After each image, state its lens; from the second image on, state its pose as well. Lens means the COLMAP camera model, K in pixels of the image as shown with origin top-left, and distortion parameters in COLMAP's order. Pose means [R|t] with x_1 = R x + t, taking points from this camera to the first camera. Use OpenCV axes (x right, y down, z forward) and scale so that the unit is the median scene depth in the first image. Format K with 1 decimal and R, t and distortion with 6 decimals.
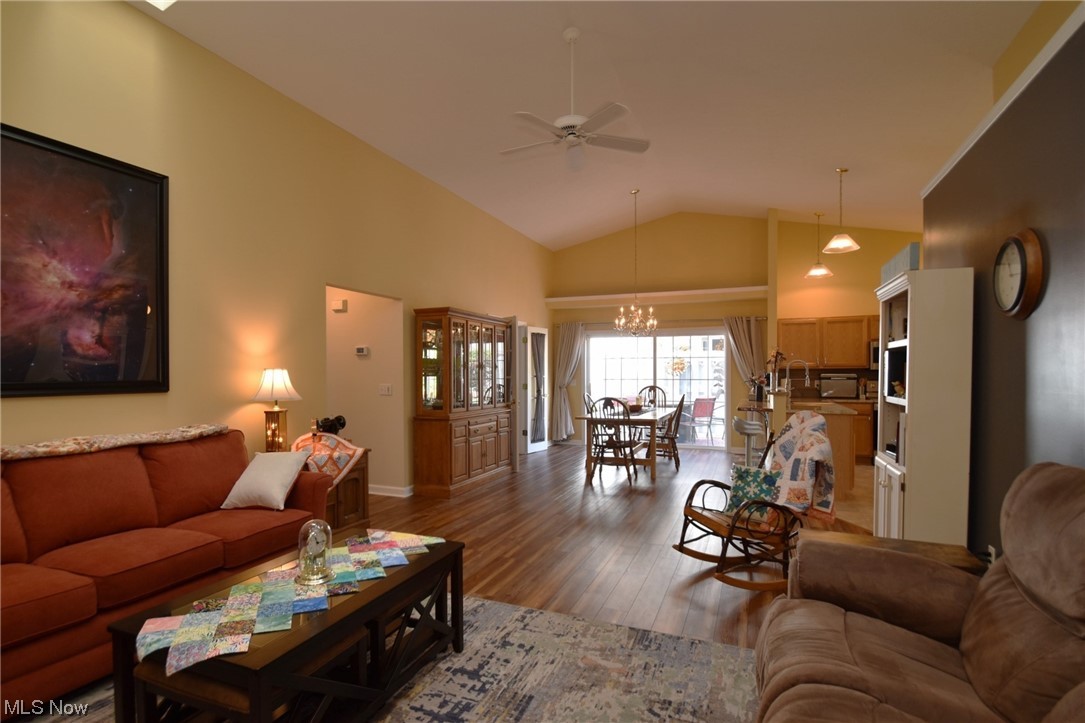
lens RADIAL K [[545.3, 0, 521.5], [0, 545.3, 376.2], [0, 0, 1]] dist [-0.001644, -0.000179]
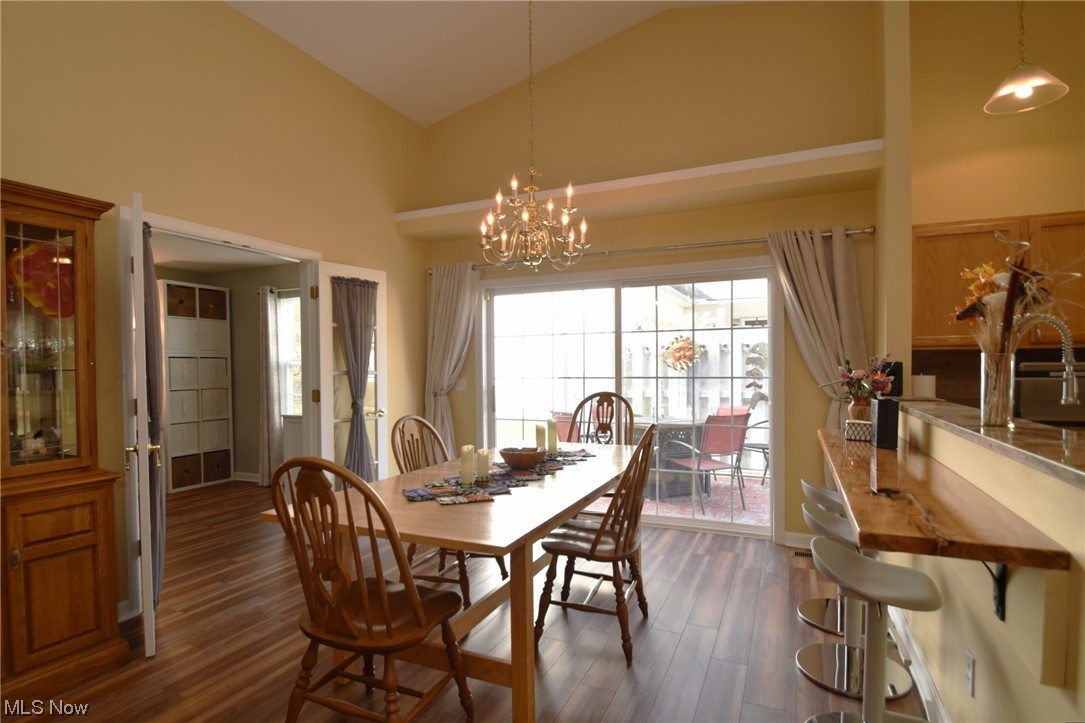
lens RADIAL K [[559.6, 0, 524.7], [0, 559.6, 378.3], [0, 0, 1]] dist [0.004106, -0.019870]
pose [[0.999130, -0.008871, -0.040759, 0.194343], [0.009497, 0.999839, 0.015194, -0.001846], [0.040617, -0.015568, 0.999053, 0.543656]]
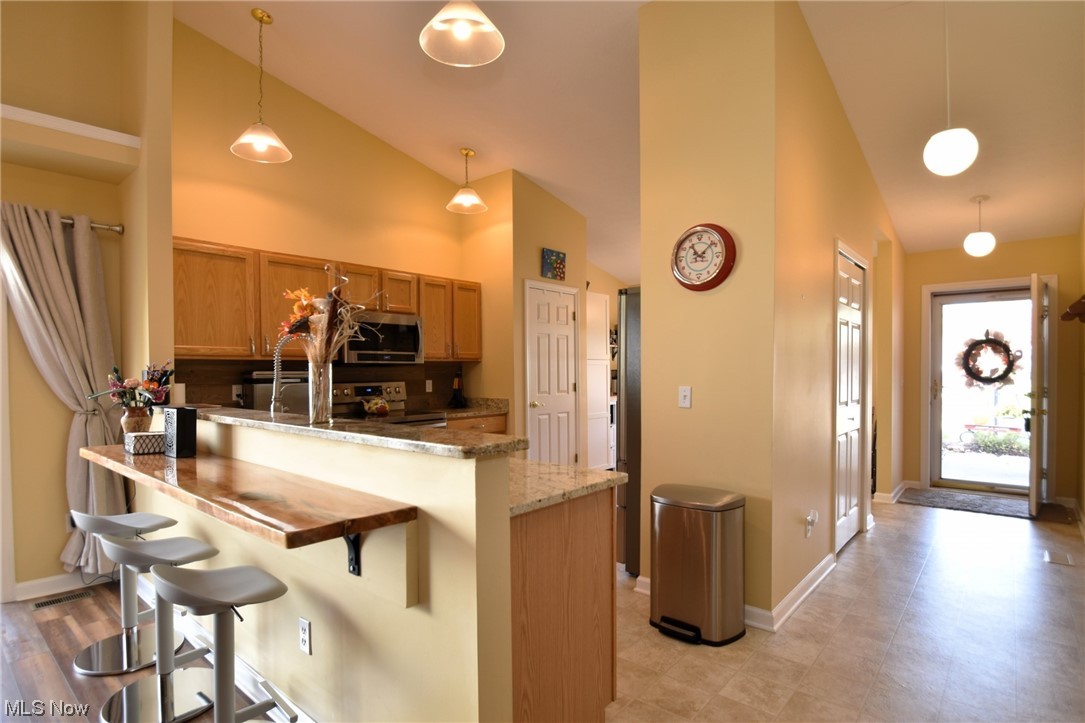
lens RADIAL K [[559.6, 0, 524.7], [0, 559.6, 378.3], [0, 0, 1]] dist [0.004106, -0.019870]
pose [[0.317487, -0.015460, 0.948137, 0.157559], [0.009021, 0.999871, 0.013283, -0.002099], [-0.948220, 0.004336, 0.317586, 0.579929]]
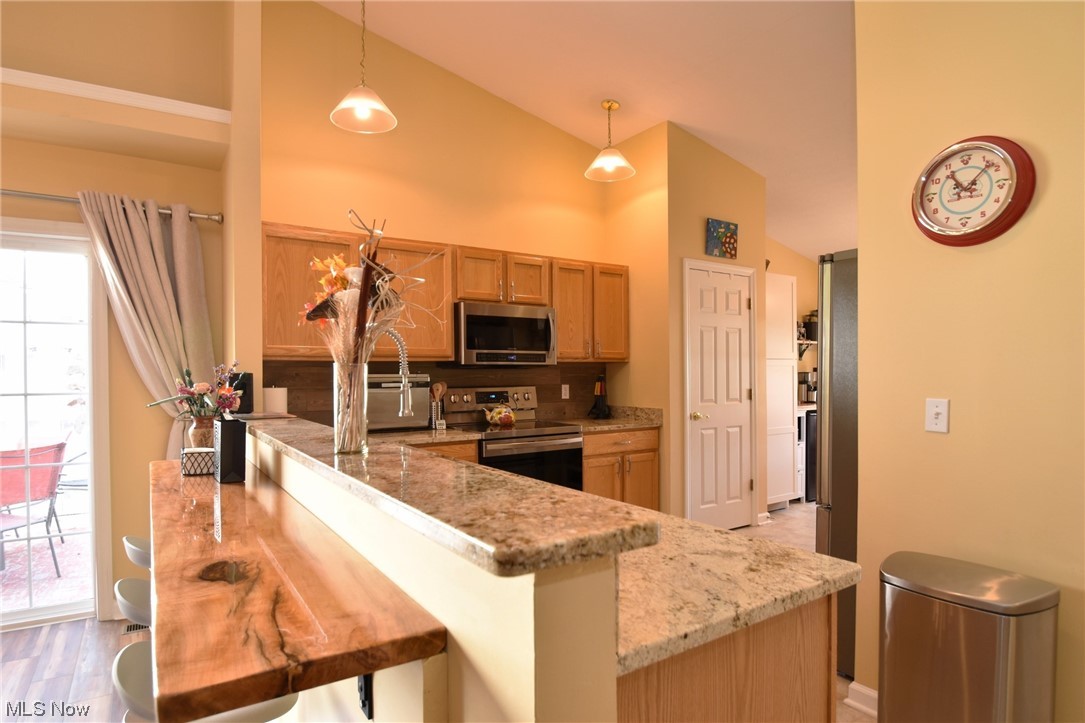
lens RADIAL K [[590.0, 0, 527.2], [0, 590.0, 379.4], [0, 0, 1]] dist [-0.007193, -0.014537]
pose [[0.557912, -0.011748, 0.829817, 0.234015], [0.008813, 0.999927, 0.008231, -0.002390], [-0.829853, 0.002721, 0.557975, 0.600139]]
